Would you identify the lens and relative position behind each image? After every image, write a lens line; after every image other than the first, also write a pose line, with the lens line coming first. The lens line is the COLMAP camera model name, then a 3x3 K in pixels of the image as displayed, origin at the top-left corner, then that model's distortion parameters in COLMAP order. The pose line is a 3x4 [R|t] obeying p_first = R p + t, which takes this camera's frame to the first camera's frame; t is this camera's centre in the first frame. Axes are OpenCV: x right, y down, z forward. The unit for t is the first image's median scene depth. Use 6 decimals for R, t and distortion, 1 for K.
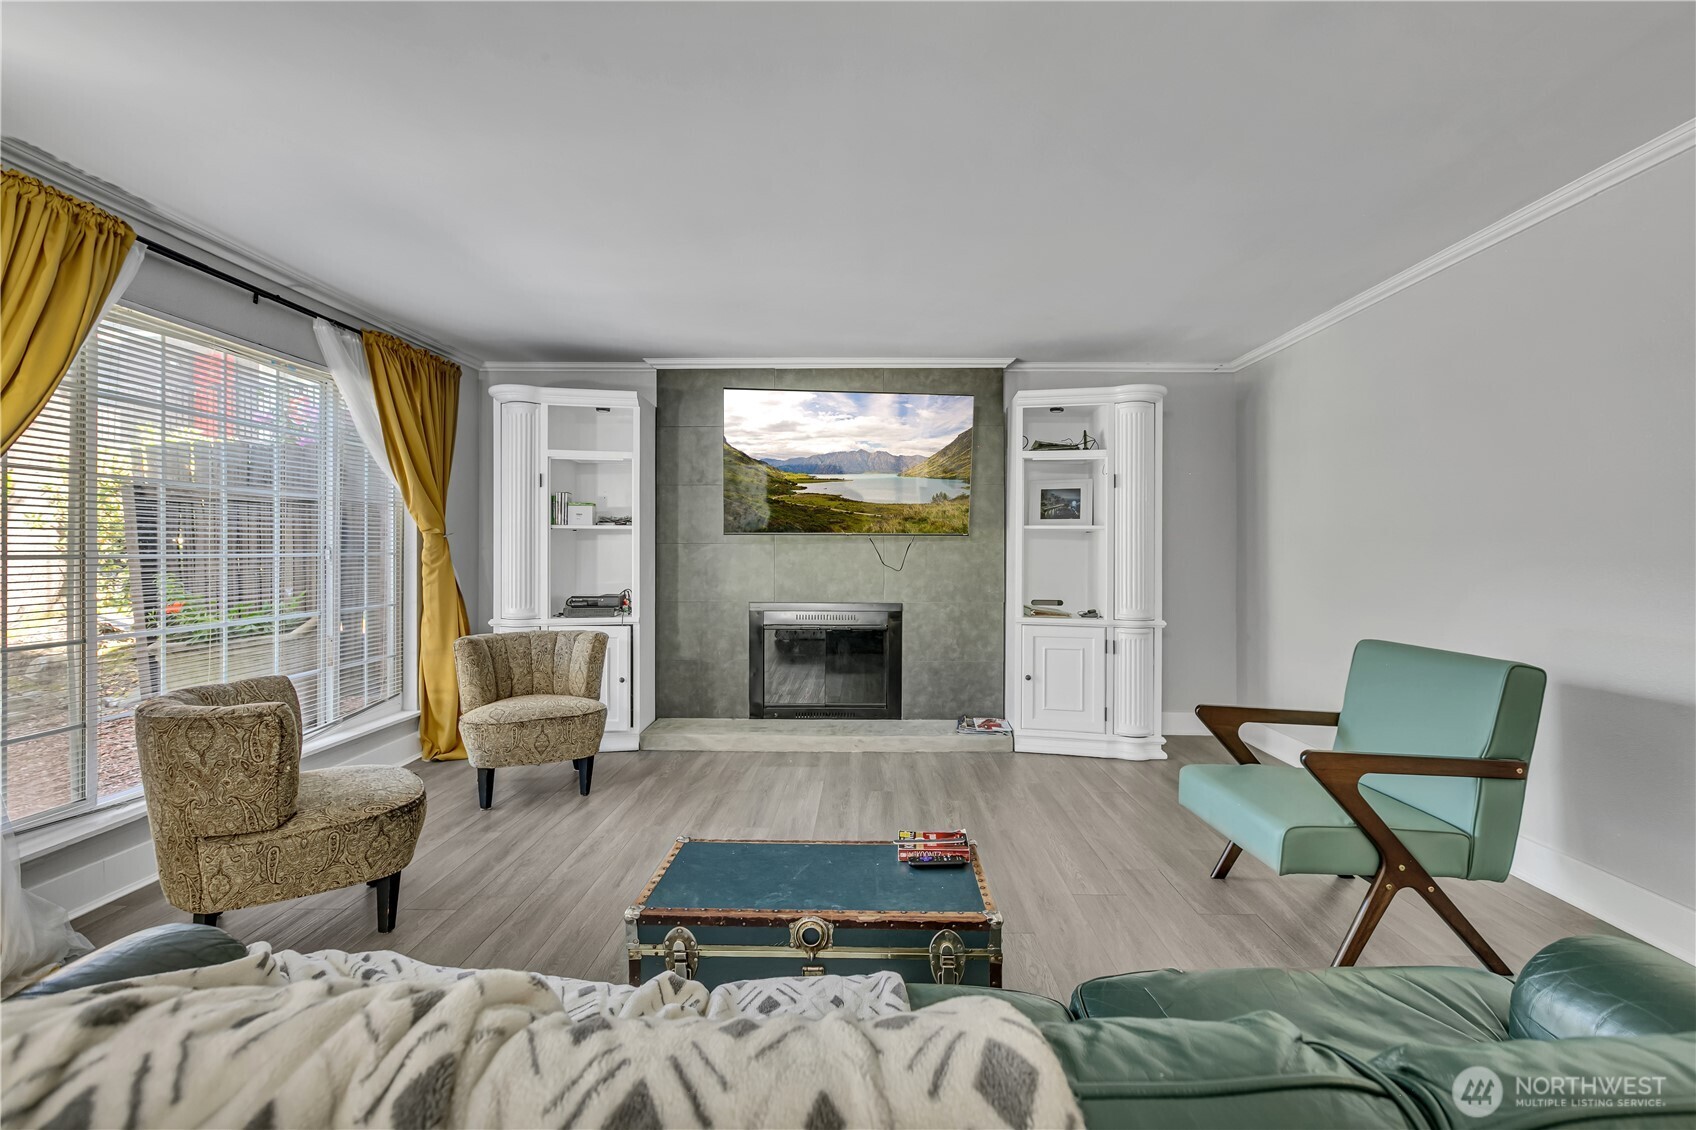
lens RADIAL K [[767.5, 0, 857.2], [0, 767.5, 558.3], [0, 0, 1]] dist [0.001354, -0.000315]
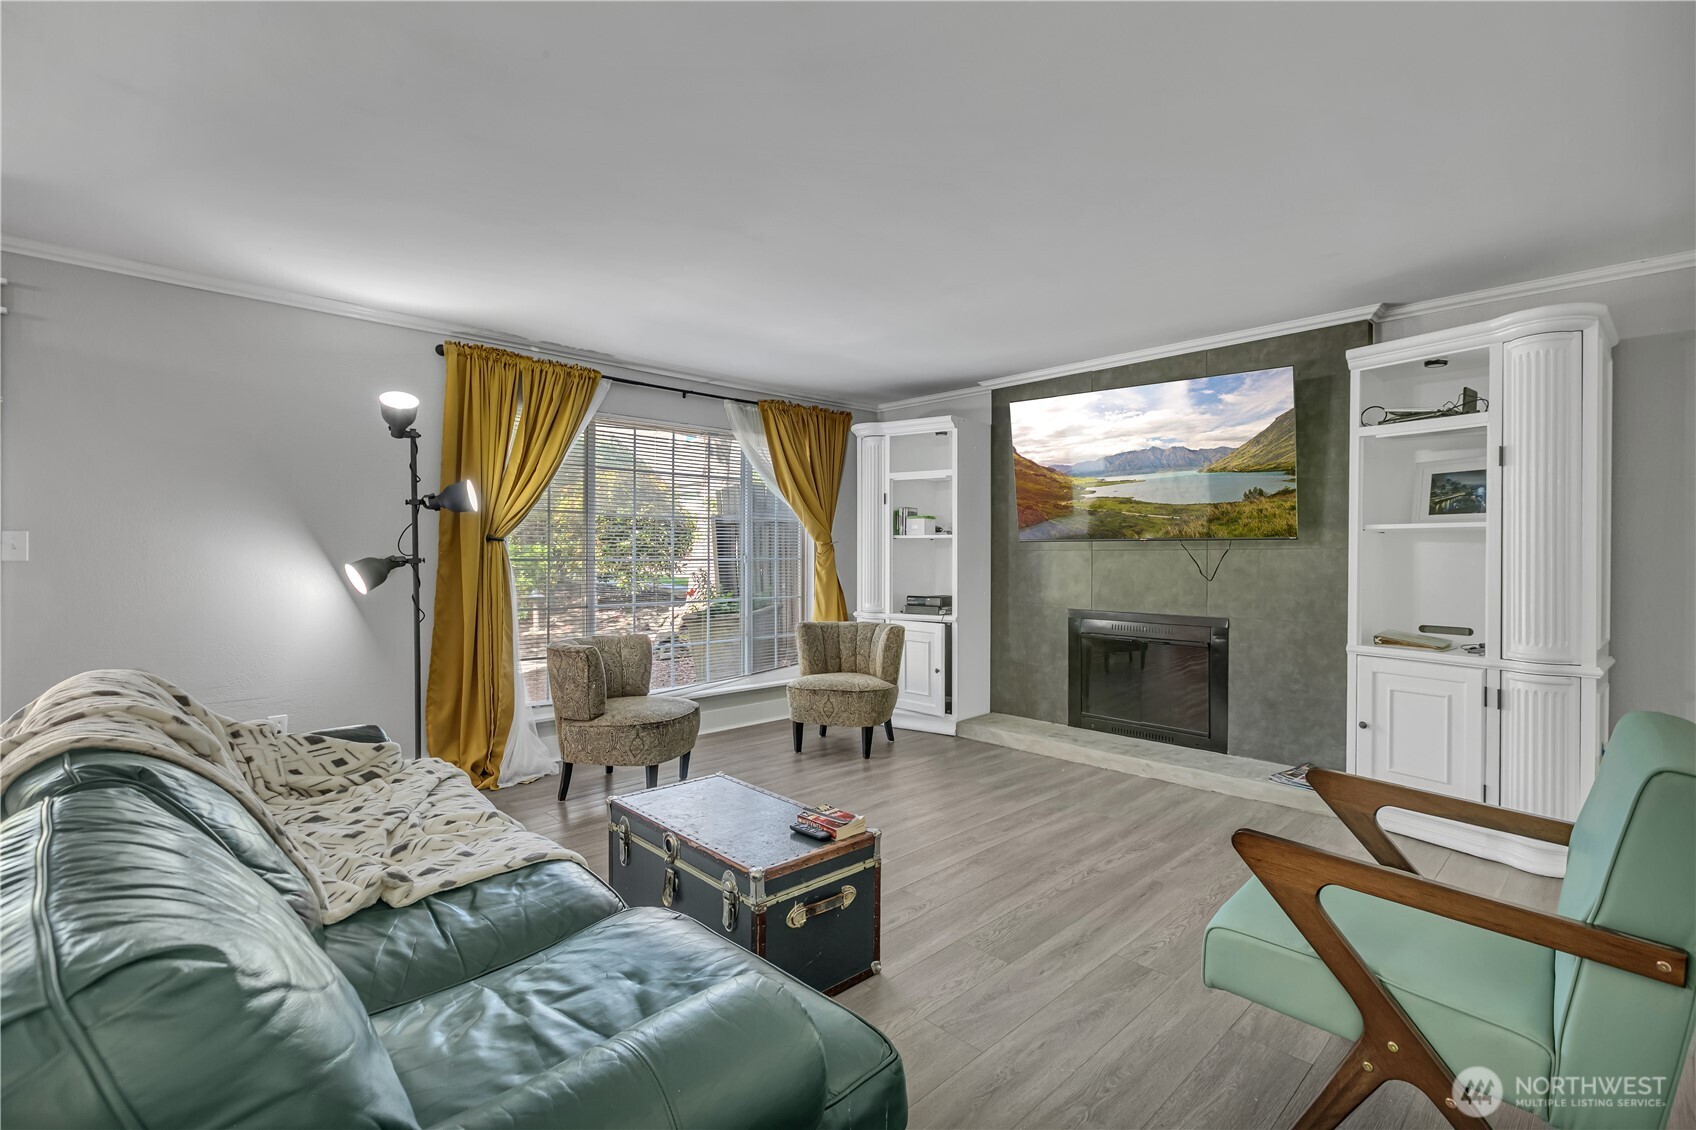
lens RADIAL K [[777.0, 0, 848.4], [0, 777.0, 553.1], [0, 0, 1]] dist [0.000806, 0.000918]
pose [[0.701098, -0.001250, -0.713064, 0.408505], [-0.009051, 0.999902, -0.010652, -0.001939], [0.713008, 0.013922, 0.701018, 0.095606]]
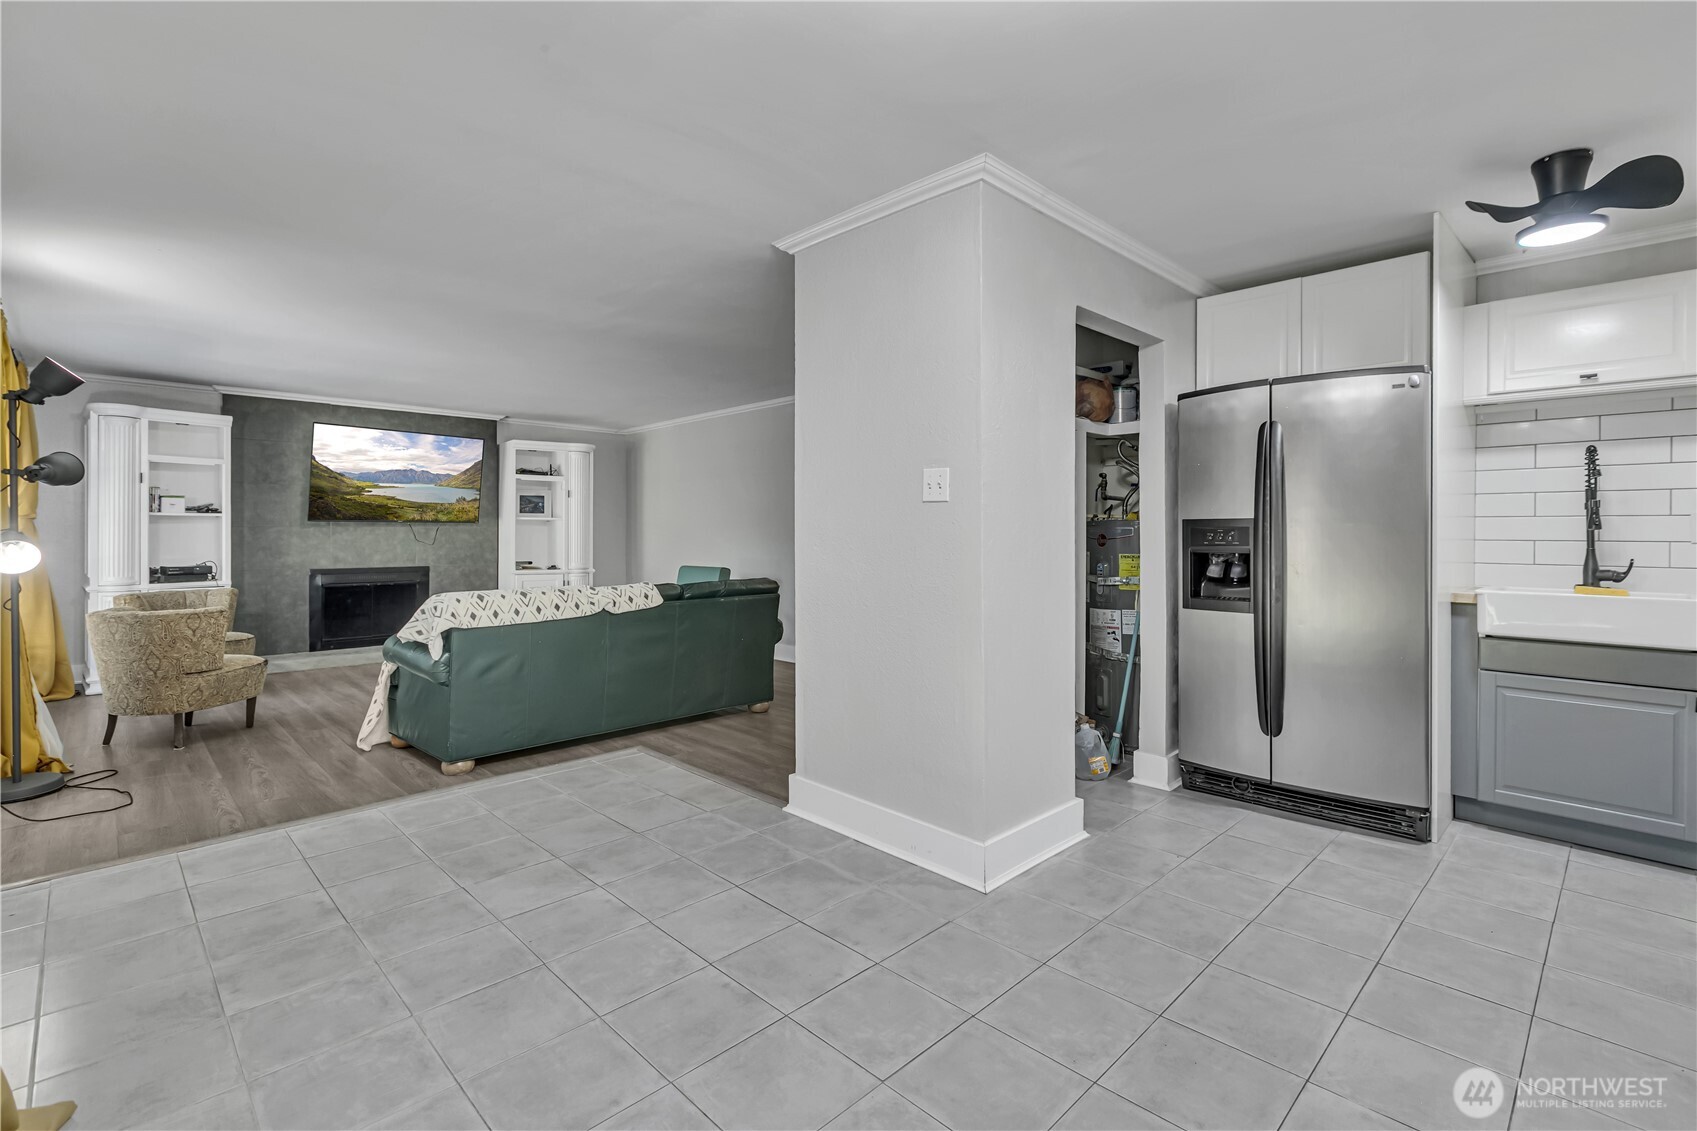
lens RADIAL K [[777.5, 0, 860.2], [0, 777.5, 534.2], [0, 0, 1]] dist [0.000806, 0.000918]
pose [[0.700930, -0.002878, 0.713224, -0.485716], [0.008014, 0.999961, -0.003840, 0.007722], [-0.713185, 0.008407, 0.700926, -0.777895]]
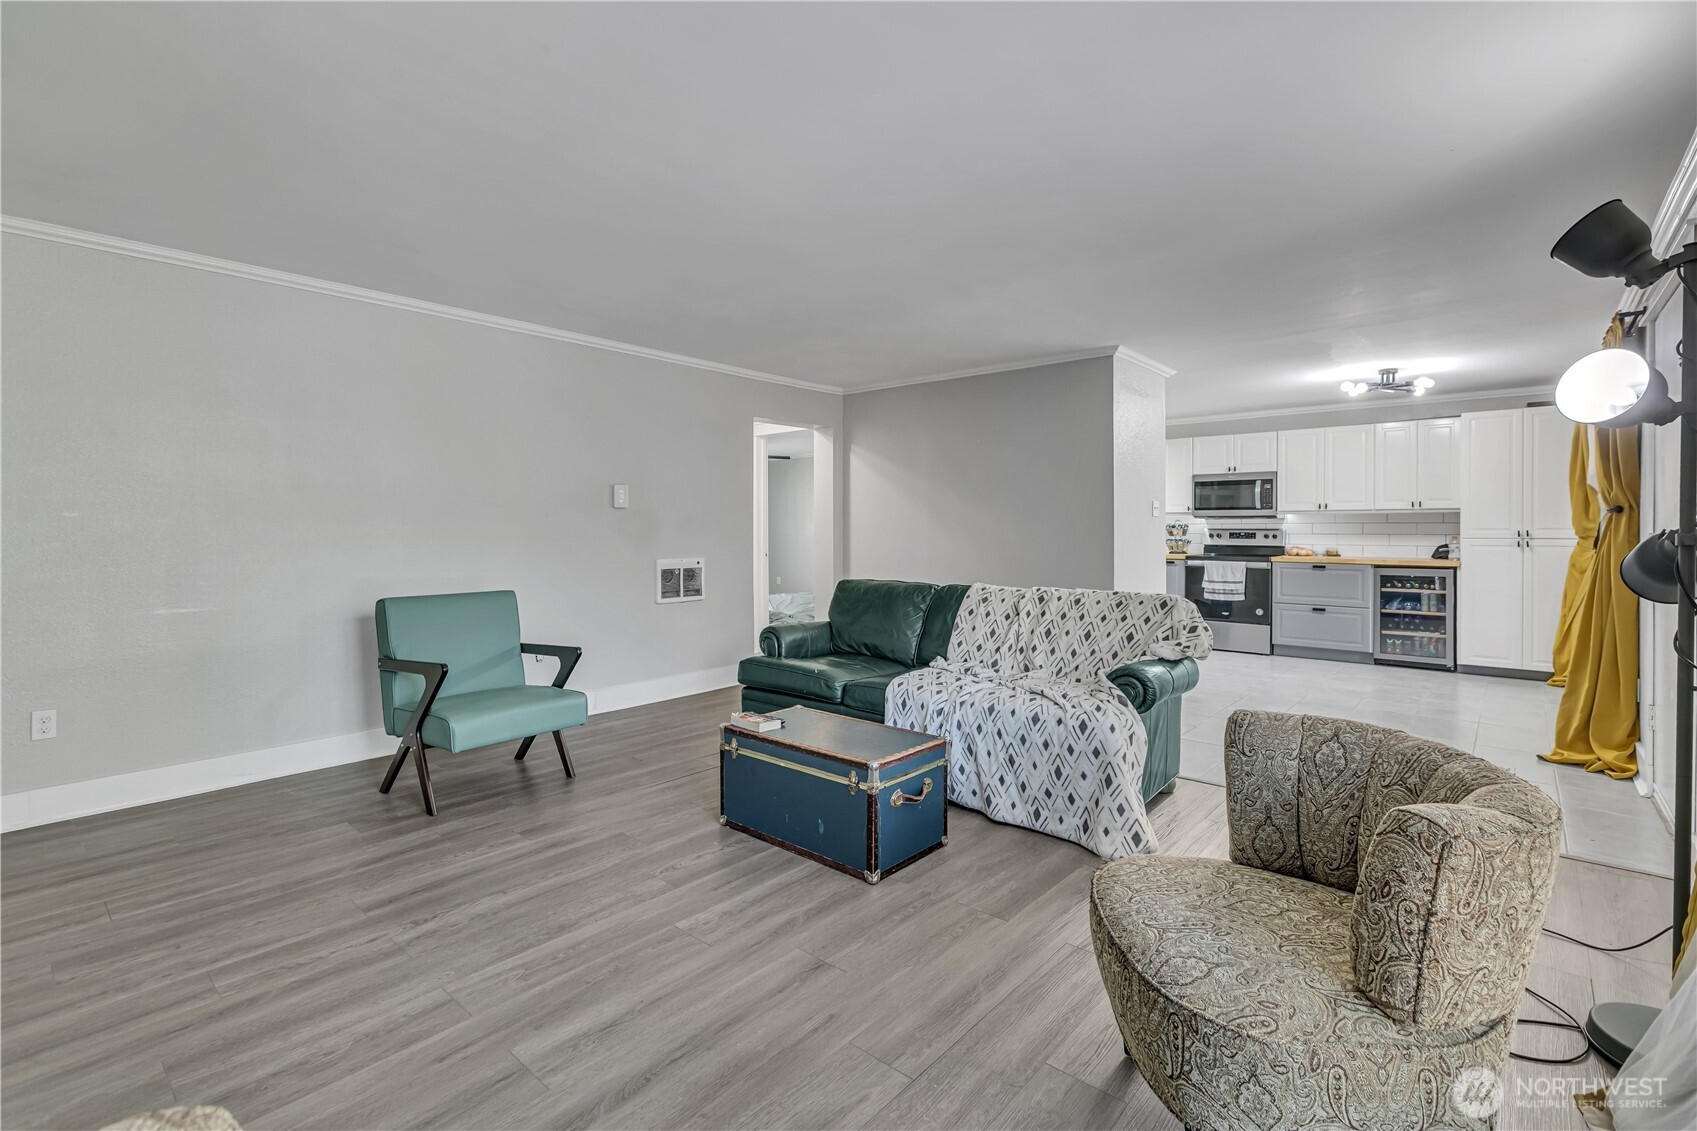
lens RADIAL K [[777.5, 0, 857.4], [0, 777.5, 528.0], [0, 0, 1]] dist [0.000806, 0.000918]
pose [[-0.765481, -0.001008, 0.643457, -0.464154], [0.003443, 0.999978, 0.005662, -0.009331], [-0.643449, 0.006550, -0.765461, 0.906250]]
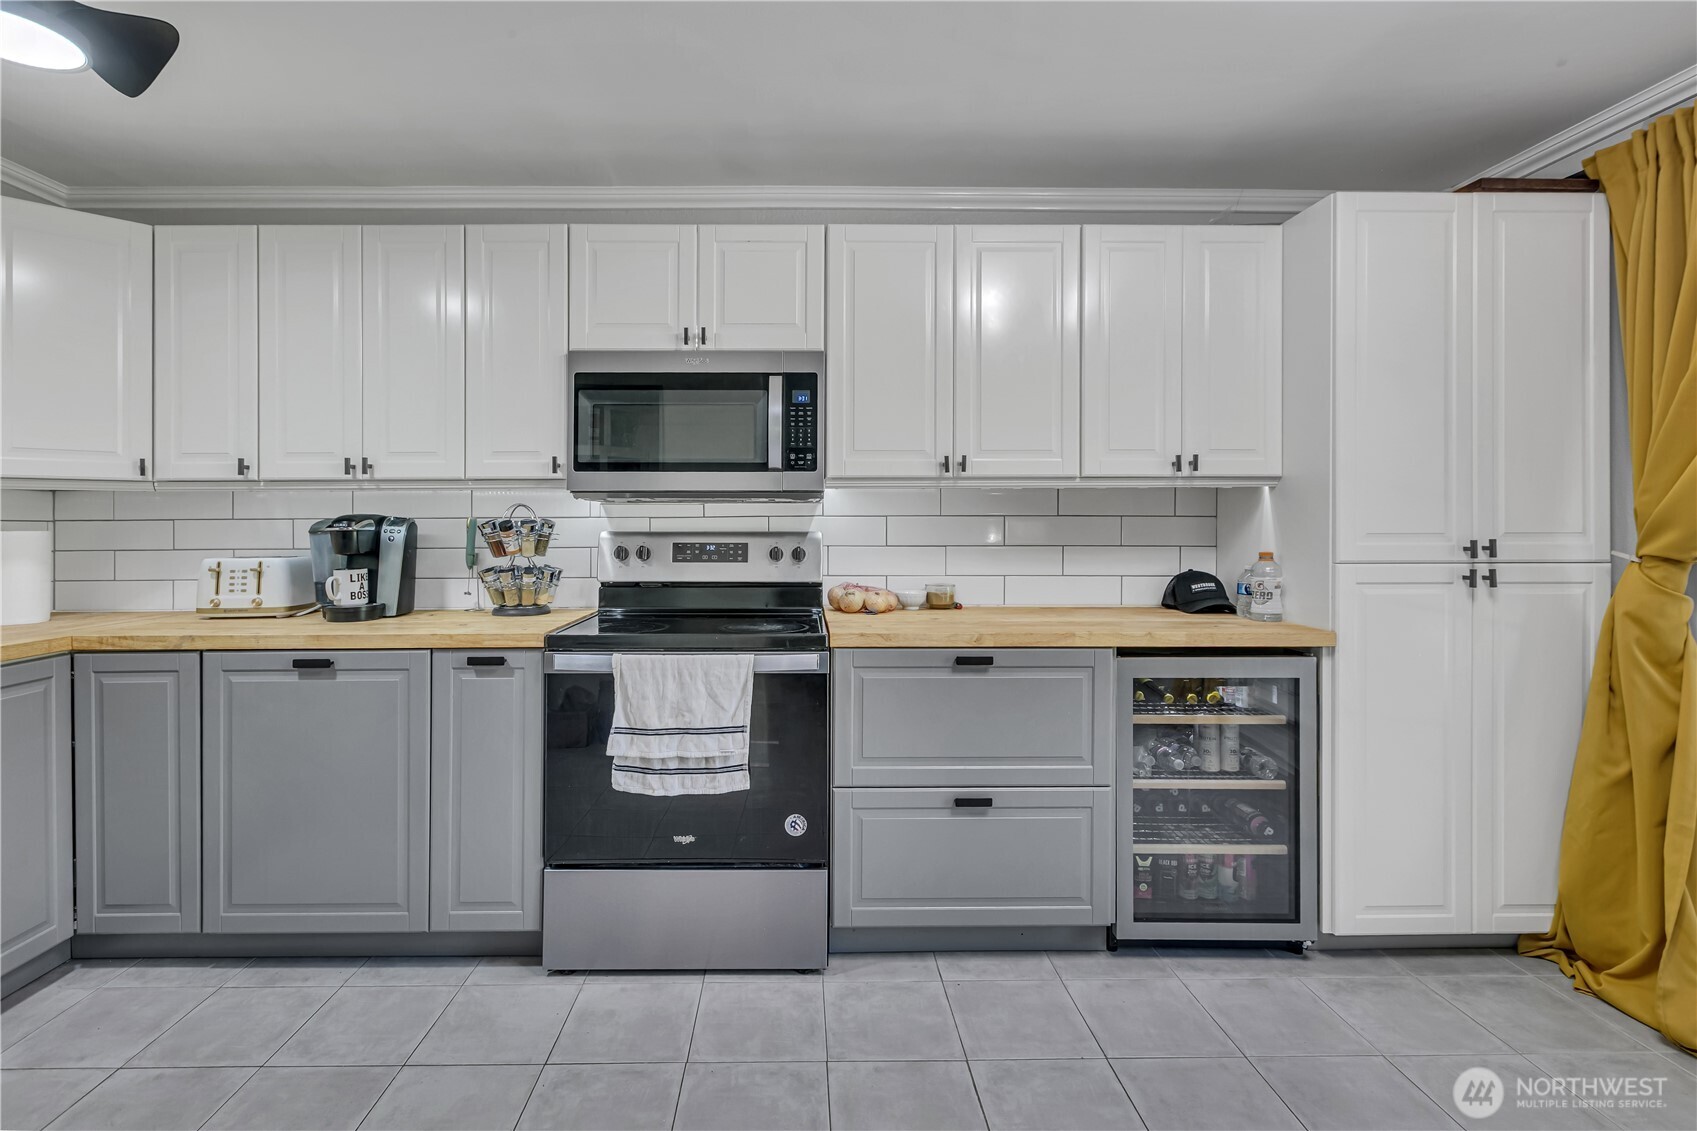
lens RADIAL K [[788.4, 0, 806.7], [0, 788.4, 529.9], [0, 0, 1]] dist [0.002259, -0.000868]
pose [[-0.999824, -0.000719, -0.018746, -0.057004], [-0.001093, 0.999801, 0.019943, -0.008553], [0.018728, 0.019960, -0.999625, -0.415576]]
